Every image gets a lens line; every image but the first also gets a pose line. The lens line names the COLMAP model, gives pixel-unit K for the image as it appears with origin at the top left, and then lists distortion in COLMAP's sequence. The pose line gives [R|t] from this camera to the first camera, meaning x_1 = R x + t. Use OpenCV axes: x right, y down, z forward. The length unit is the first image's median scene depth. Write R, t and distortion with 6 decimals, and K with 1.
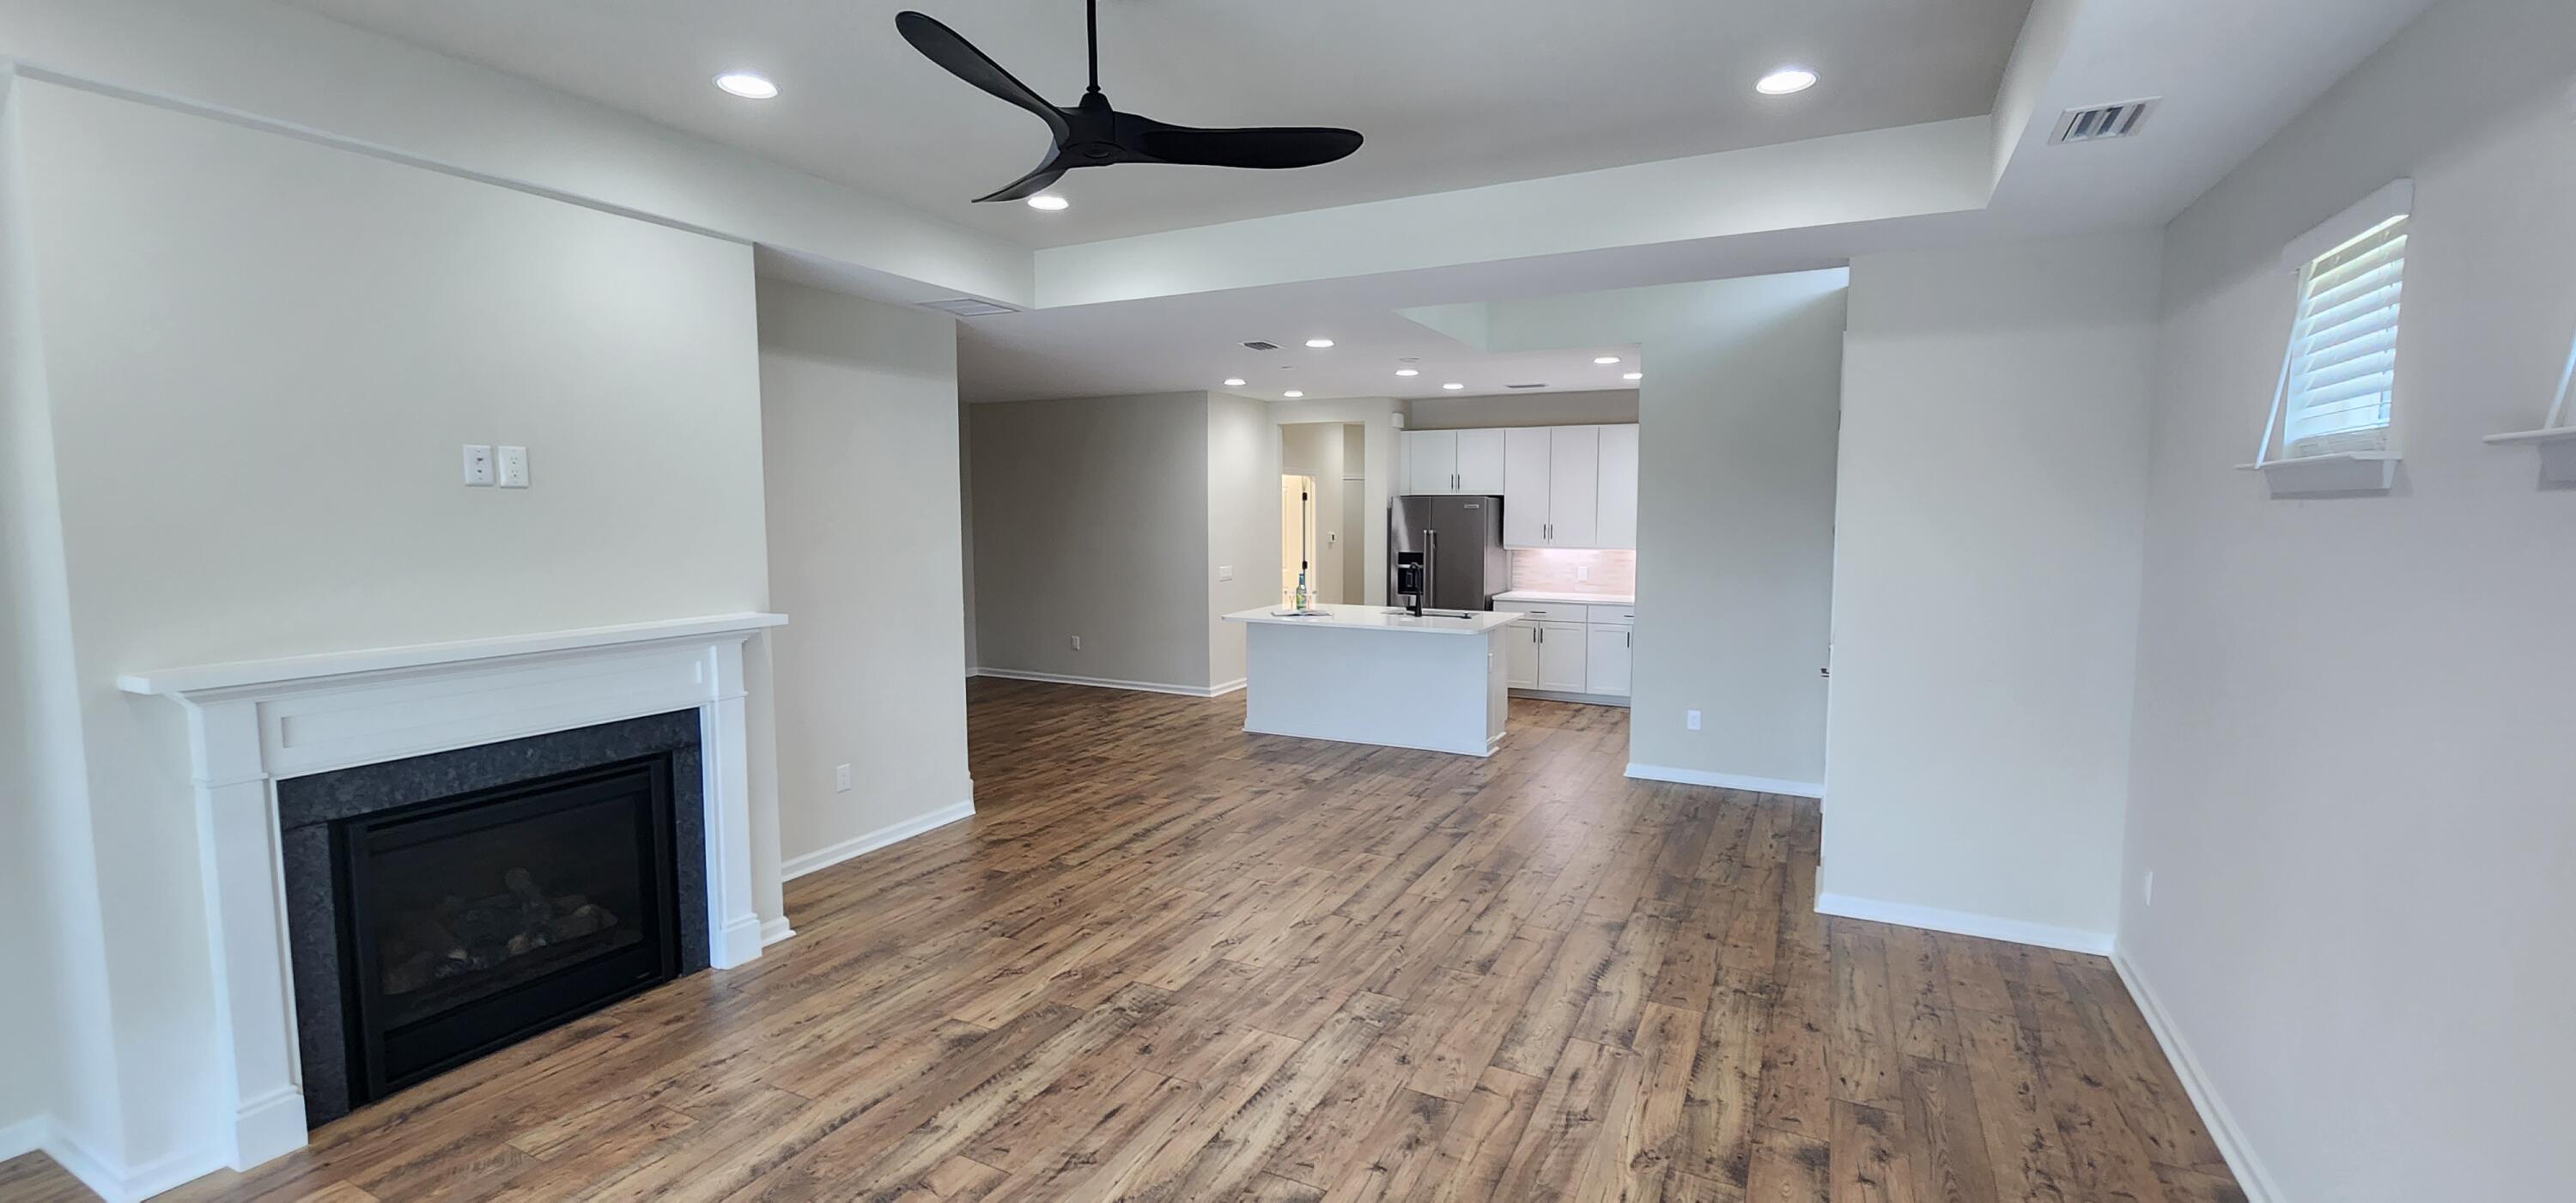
lens RADIAL K [[1054.3, 0, 1302.8], [0, 1054.3, 599.9], [0, 0, 1]] dist [0.002399, -0.000010]
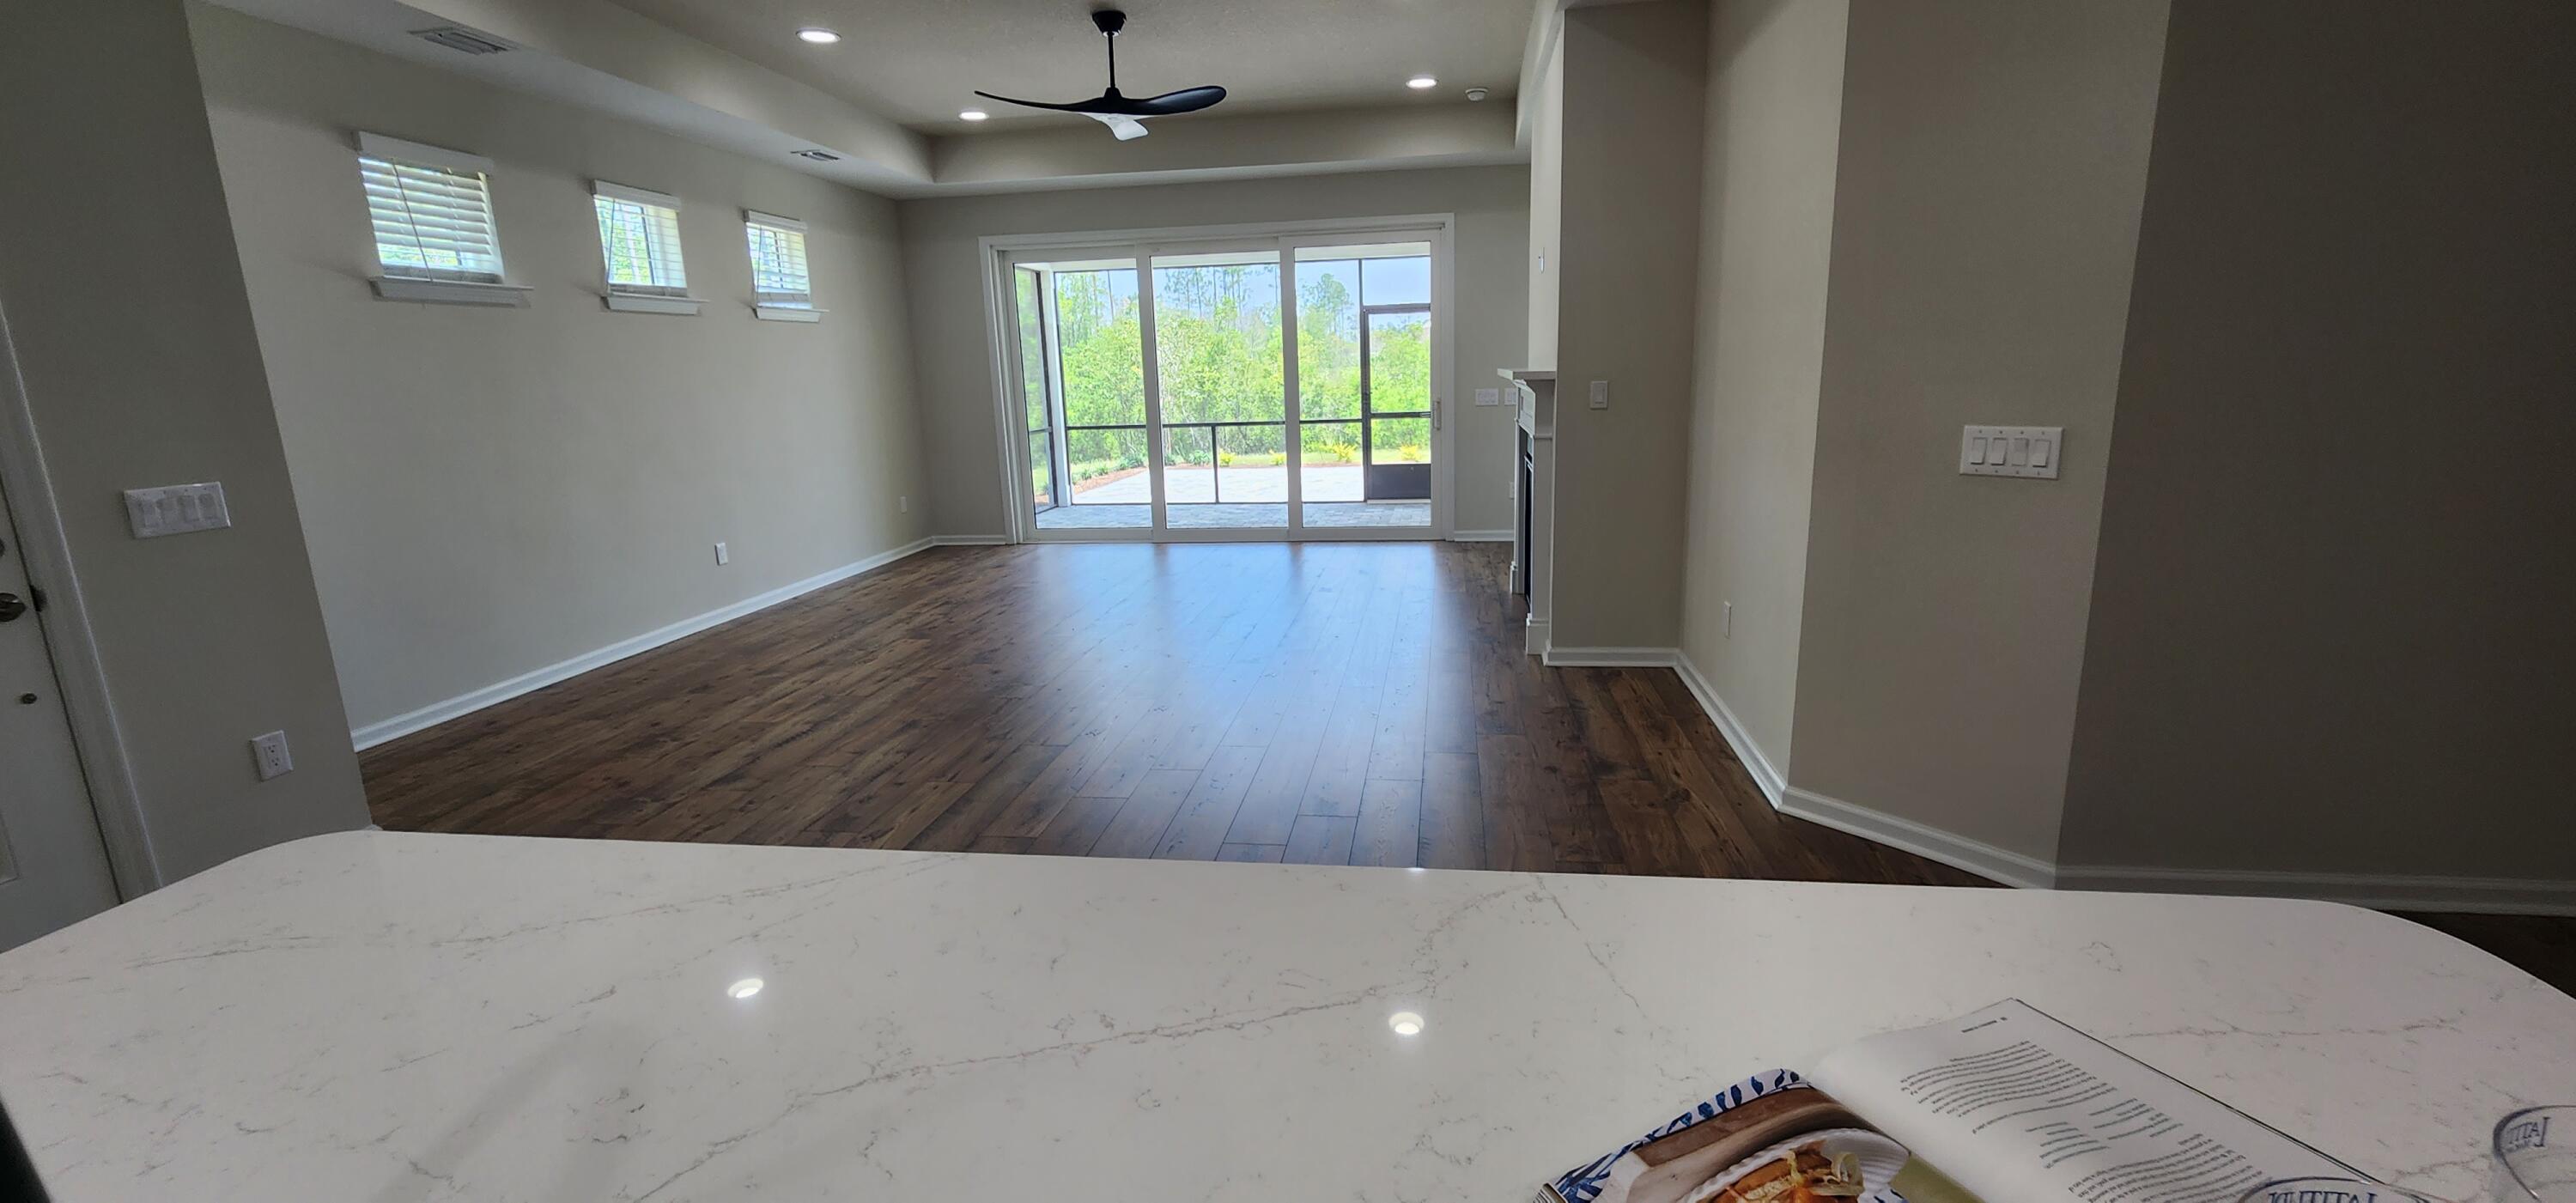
lens RADIAL K [[1070.9, 0, 1303.2], [0, 1070.9, 605.2], [0, 0, 1]] dist [-0.000417, -0.000056]
pose [[-0.946816, 0.097800, -0.306552, 0.117764], [0.001671, 0.954173, 0.299251, -0.095141], [0.321770, 0.282823, -0.903590, 2.108548]]
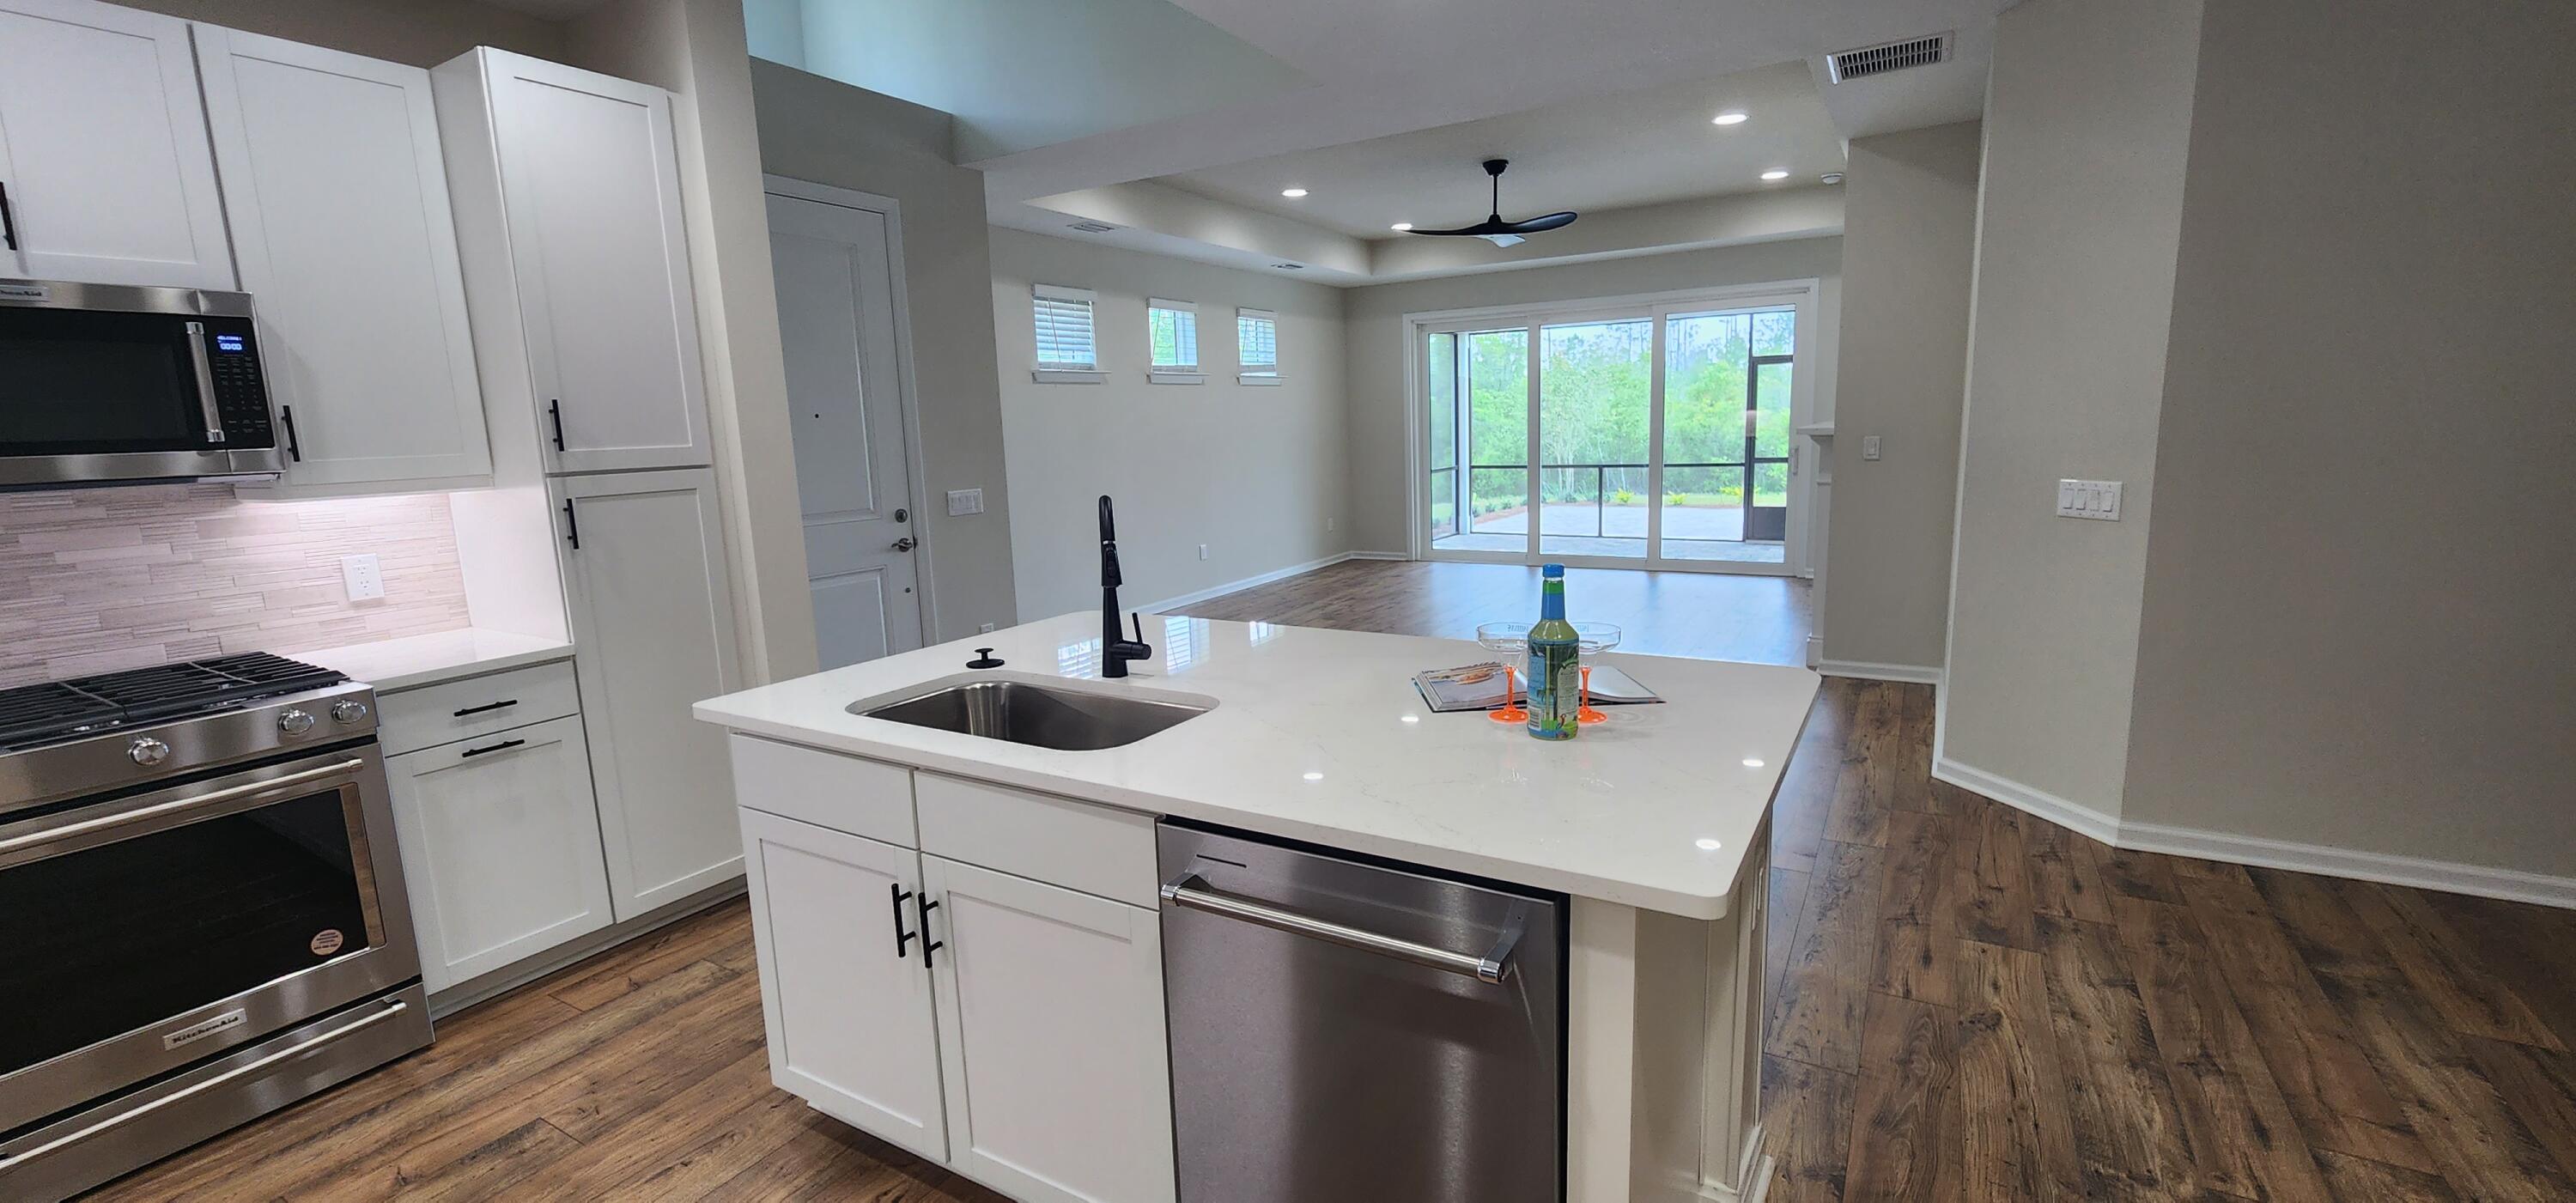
lens RADIAL K [[1070.9, 0, 1303.2], [0, 1070.9, 605.2], [0, 0, 1]] dist [-0.000417, -0.000056]
pose [[-0.996990, 0.020209, 0.074847, 0.067594], [0.038900, 0.965500, 0.257479, -0.154708], [-0.067062, 0.259616, -0.963381, 2.541366]]
